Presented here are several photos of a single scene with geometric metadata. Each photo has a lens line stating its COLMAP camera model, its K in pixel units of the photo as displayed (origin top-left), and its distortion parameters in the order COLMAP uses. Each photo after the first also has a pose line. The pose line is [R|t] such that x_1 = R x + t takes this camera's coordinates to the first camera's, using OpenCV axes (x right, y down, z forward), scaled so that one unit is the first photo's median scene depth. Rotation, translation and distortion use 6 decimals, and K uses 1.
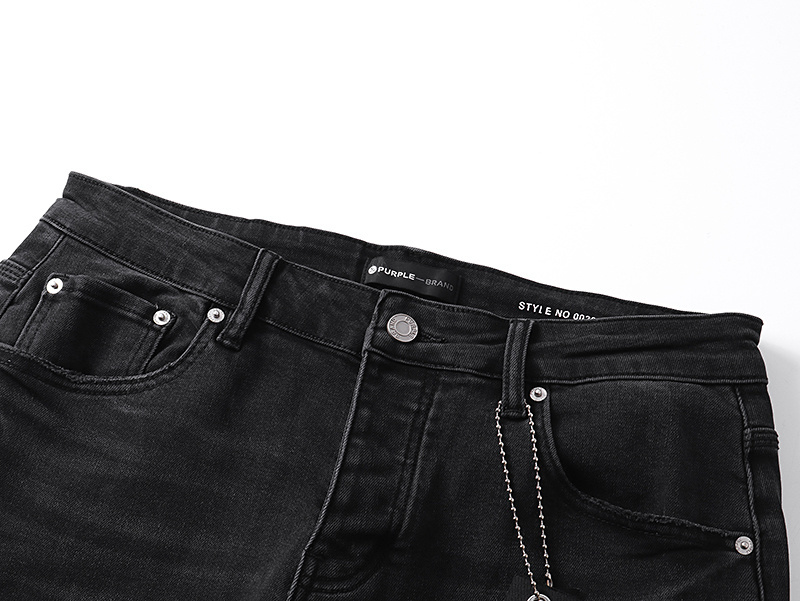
lens RADIAL K [[1167.6, 0, 399.4], [0, 1167.6, 301.8], [0, 0, 1]] dist [-0.043927, 0.000000]
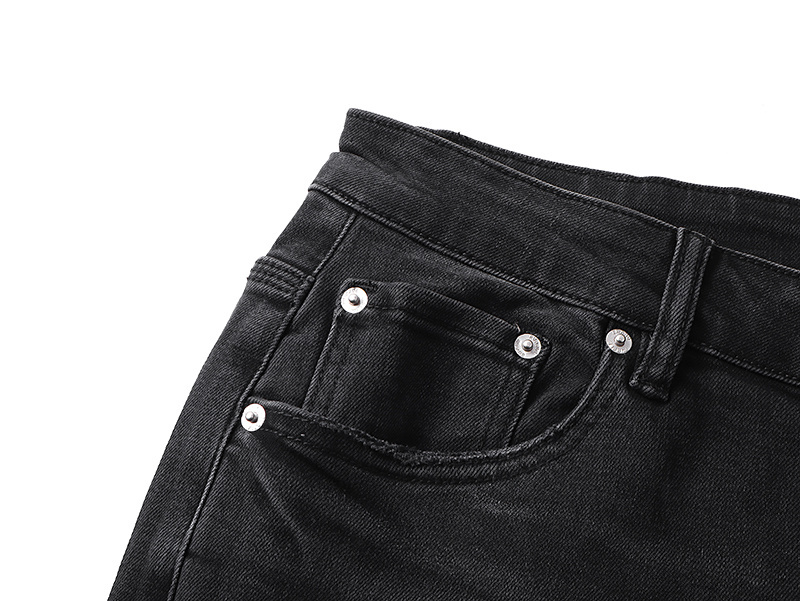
lens RADIAL K [[1167.6, 0, 401.7], [0, 1167.6, 299.2], [0, 0, 1]] dist [-0.043927, 0.000000]
pose [[0.998242, -0.024052, -0.054172, -0.238078], [0.028475, 0.996192, 0.082406, -0.064519], [0.051983, -0.083804, 0.995125, 0.387471]]
